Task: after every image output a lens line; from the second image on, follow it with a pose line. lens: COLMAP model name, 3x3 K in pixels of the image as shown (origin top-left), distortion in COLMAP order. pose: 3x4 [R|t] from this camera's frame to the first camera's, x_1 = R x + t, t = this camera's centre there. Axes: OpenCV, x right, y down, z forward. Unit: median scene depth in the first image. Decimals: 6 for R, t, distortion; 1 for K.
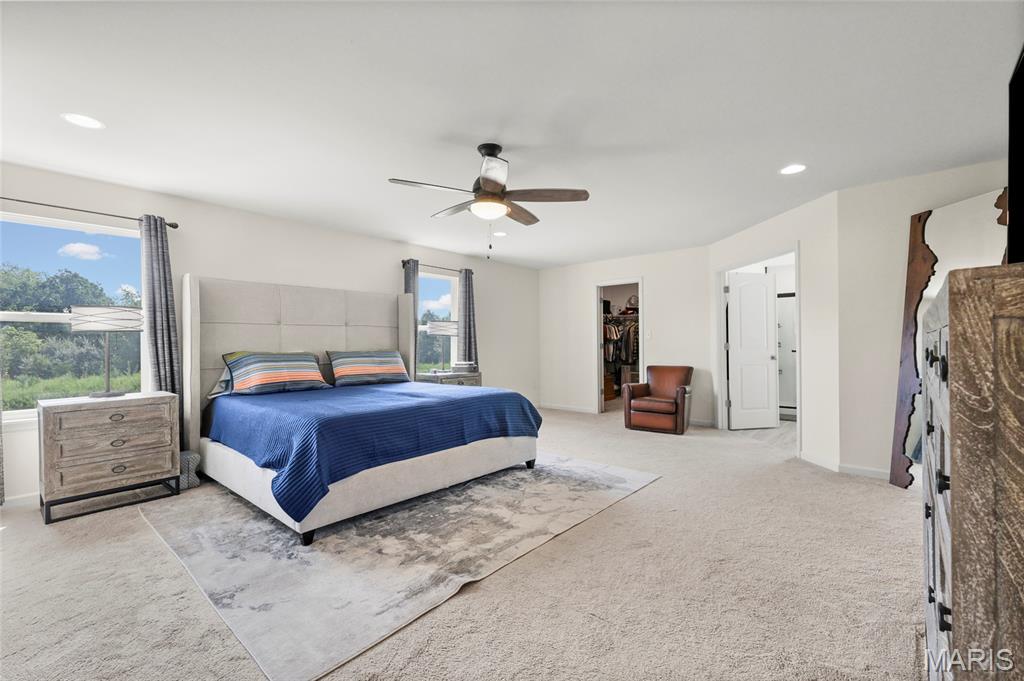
lens RADIAL K [[445.6, 0, 511.4], [0, 445.6, 343.9], [0, 0, 1]] dist [0.004569, -0.000044]
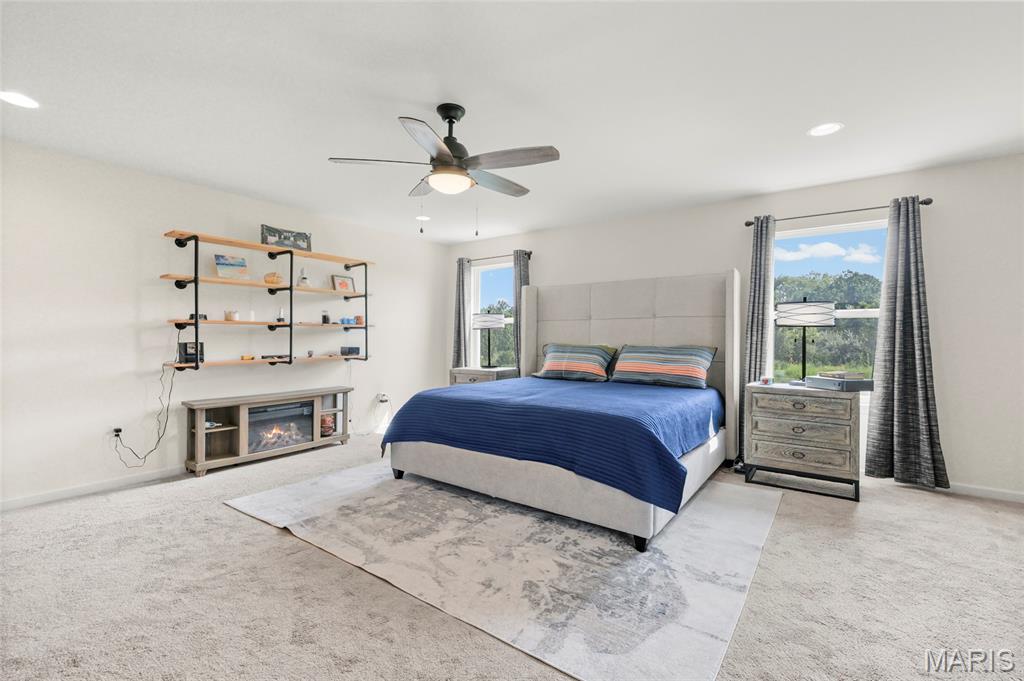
lens RADIAL K [[445.6, 0, 511.0], [0, 445.6, 341.1], [0, 0, 1]] dist [0.004569, -0.000044]
pose [[0.085710, 0.015023, -0.996207, 0.742299], [-0.005067, 0.999880, 0.014642, -0.007198], [0.996307, 0.003793, 0.085776, 0.940027]]
